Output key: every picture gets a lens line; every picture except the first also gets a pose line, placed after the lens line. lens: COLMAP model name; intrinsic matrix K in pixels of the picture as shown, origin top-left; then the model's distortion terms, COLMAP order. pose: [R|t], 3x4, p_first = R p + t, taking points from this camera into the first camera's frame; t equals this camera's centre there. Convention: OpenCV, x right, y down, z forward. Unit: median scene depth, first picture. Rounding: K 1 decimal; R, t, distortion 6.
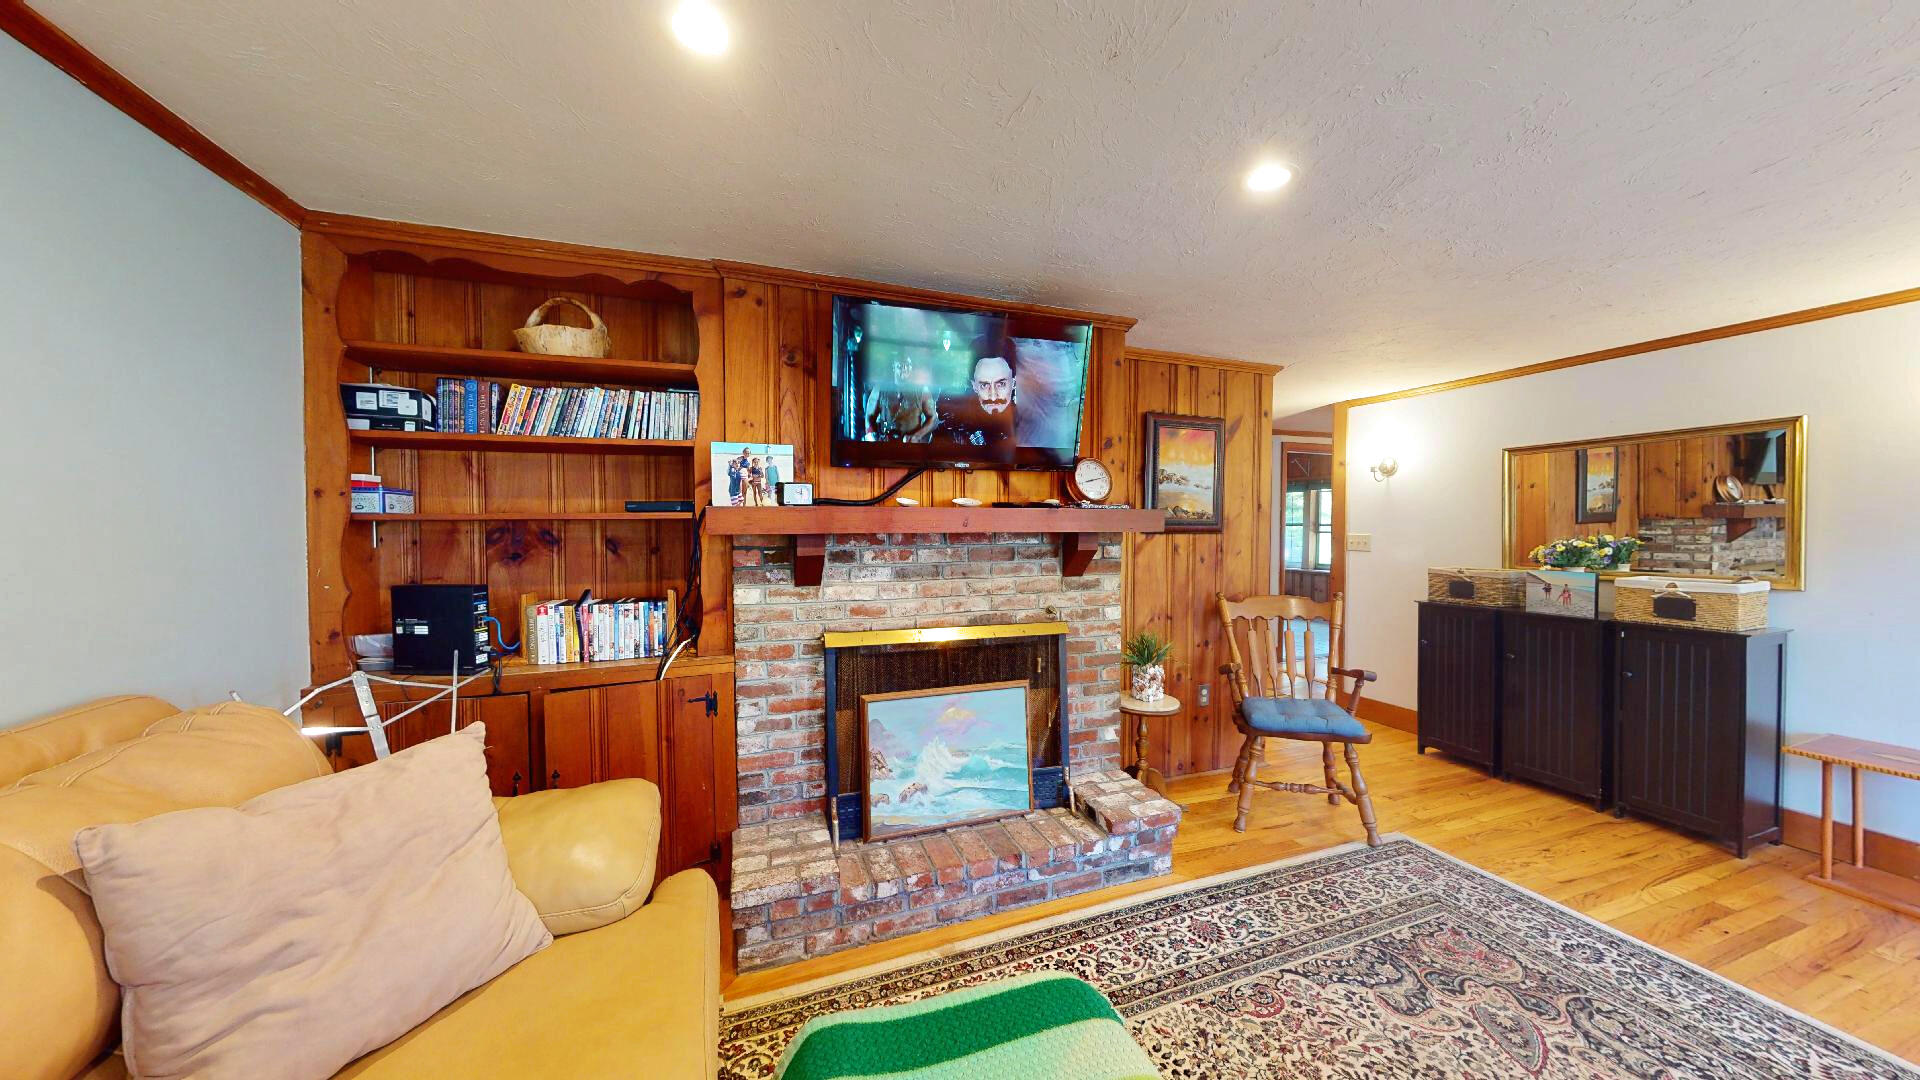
lens RADIAL K [[607.5, 0, 955.6], [0, 607.5, 542.2], [0, 0, 1]] dist [0.000945, -0.000140]
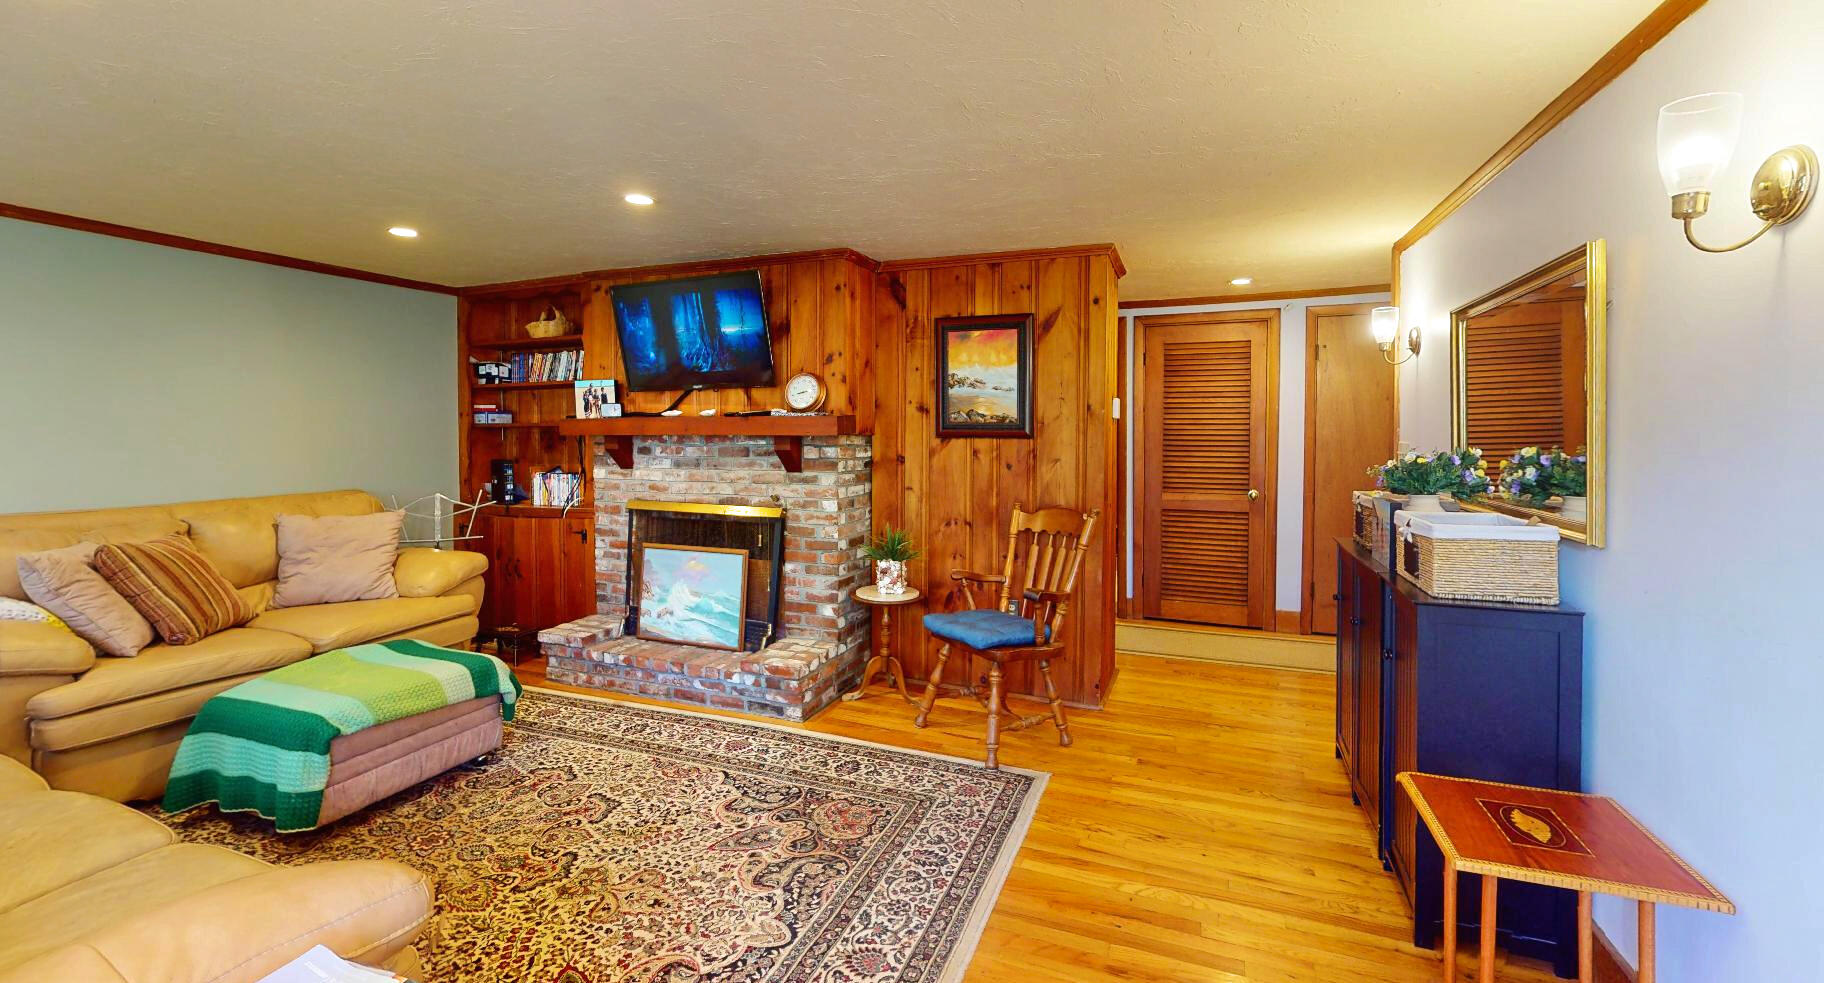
lens RADIAL K [[751.0, 0, 917.7], [0, 751.0, 448.2], [0, 0, 1]] dist [0.000155, 0.000100]
pose [[0.749604, 0.017240, -0.661662, 1.563501], [-0.017131, 0.999831, 0.006644, -0.005946], [0.661665, 0.006355, 0.749773, 0.049769]]
